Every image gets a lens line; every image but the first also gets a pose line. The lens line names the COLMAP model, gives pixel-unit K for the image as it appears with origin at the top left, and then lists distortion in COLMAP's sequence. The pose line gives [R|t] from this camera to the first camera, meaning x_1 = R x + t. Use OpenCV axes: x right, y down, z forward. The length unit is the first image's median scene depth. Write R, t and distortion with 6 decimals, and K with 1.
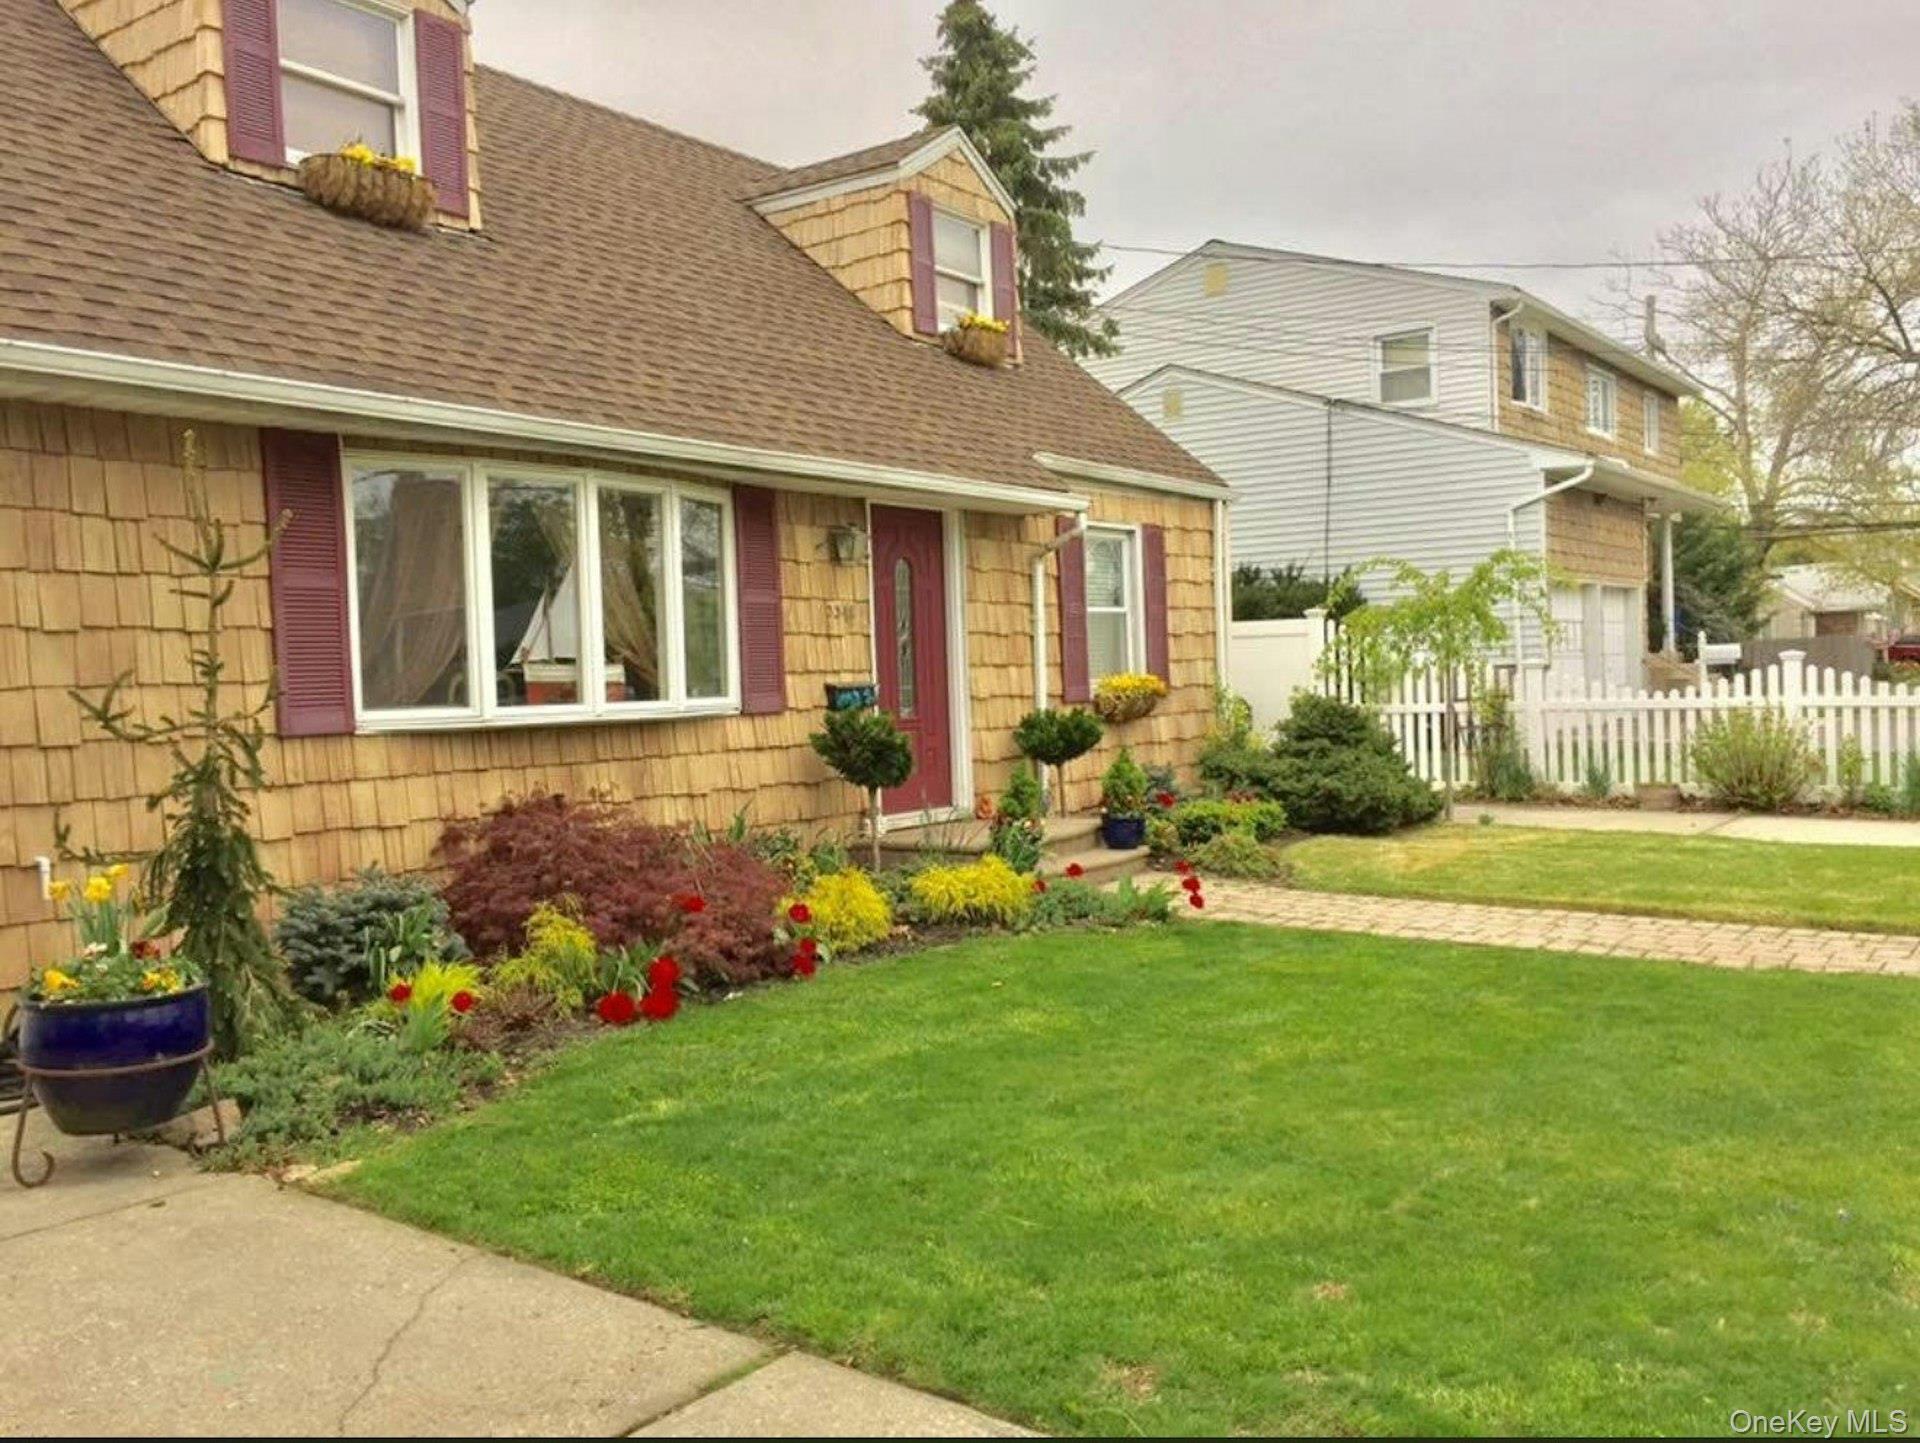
lens RADIAL K [[1640.5, 0, 958.5], [0, 1640.5, 725.6], [0, 0, 1]] dist [0.084166, -0.129176]
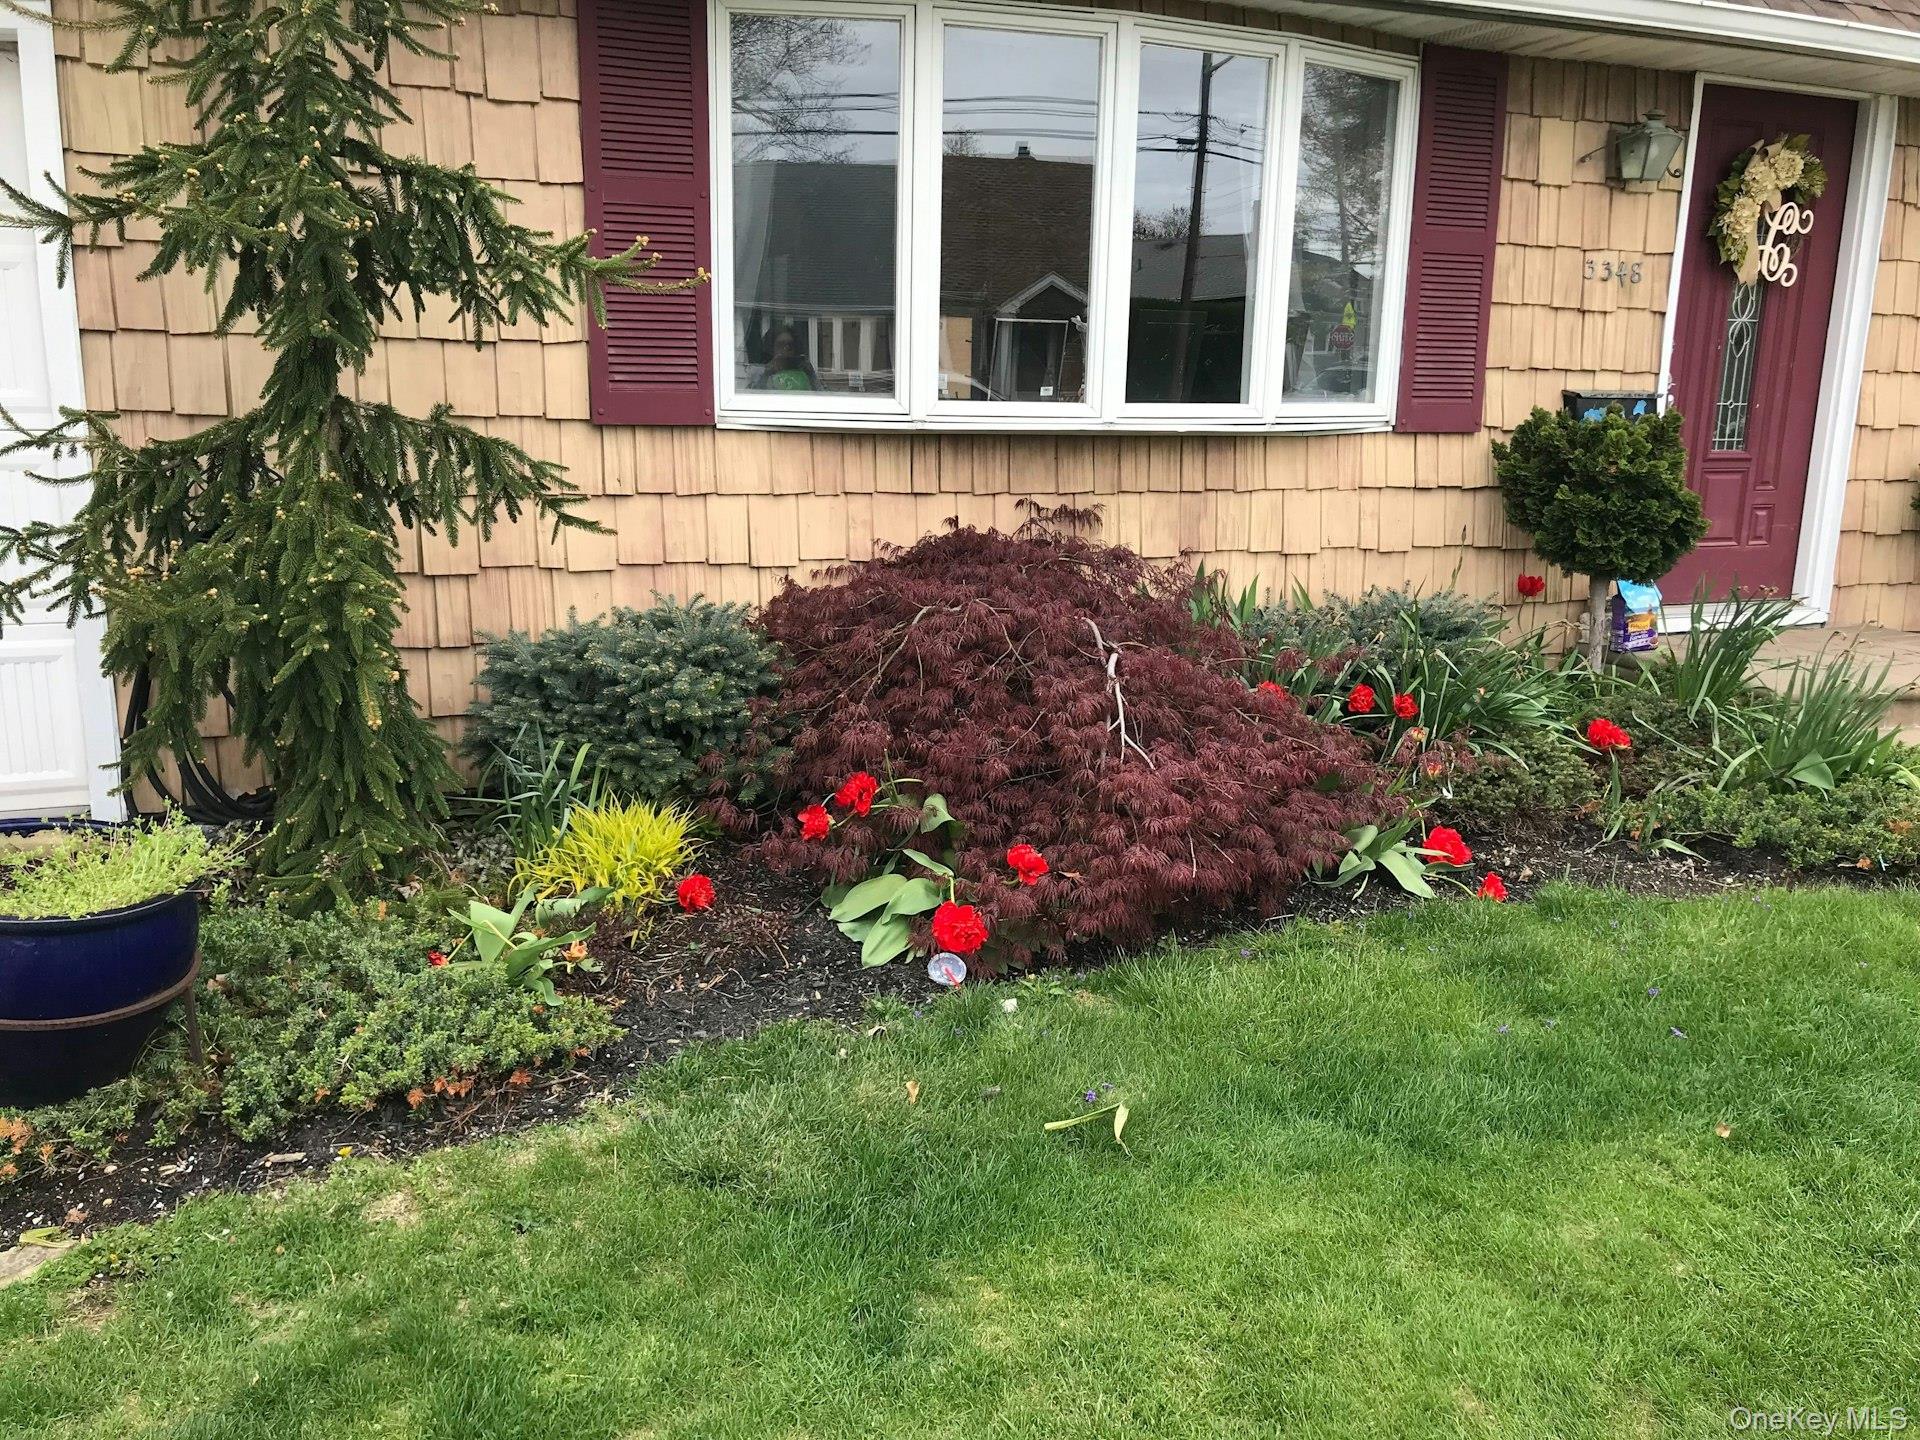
lens RADIAL K [[1493.0, 0, 961.4], [0, 1493.0, 722.3], [0, 0, 1]] dist [0.011654, 0.004310]
pose [[0.824917, 0.172335, -0.538343, 0.068465], [-0.060847, 0.973929, 0.218539, -0.014953], [0.561970, -0.147520, 0.813897, 0.453319]]
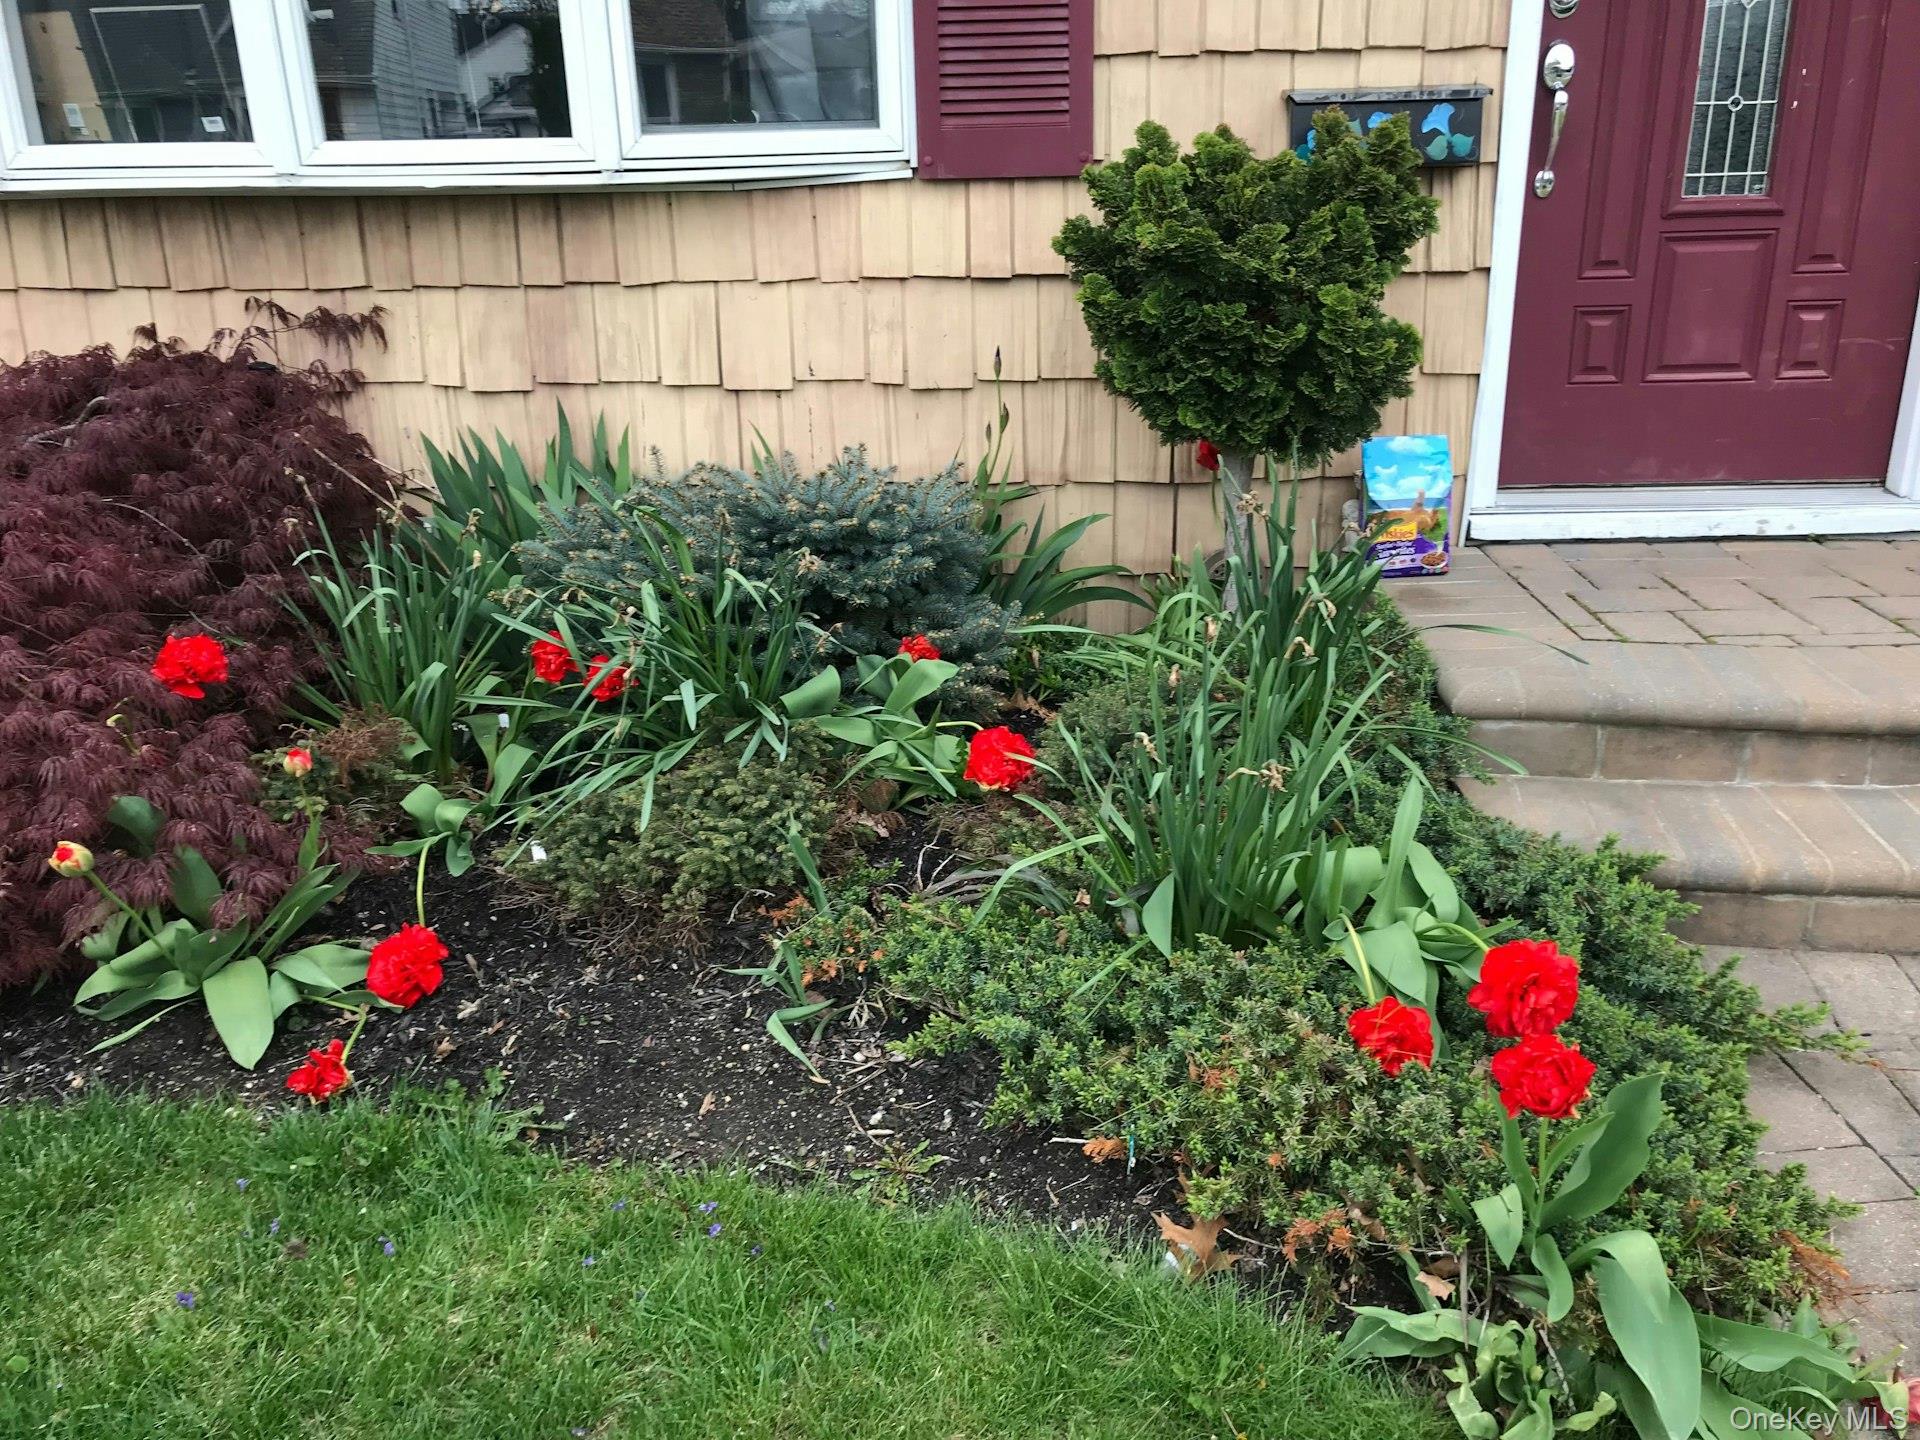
lens RADIAL K [[1644.6, 0, 960.0], [0, 1644.6, 720.0], [0, 0, 1]] dist [0.068626, -0.094810]
pose [[0.553768, 0.296748, -0.777999, 0.220428], [-0.022531, 0.939339, 0.342250, -0.022224], [0.832366, -0.171998, 0.526861, 0.861087]]
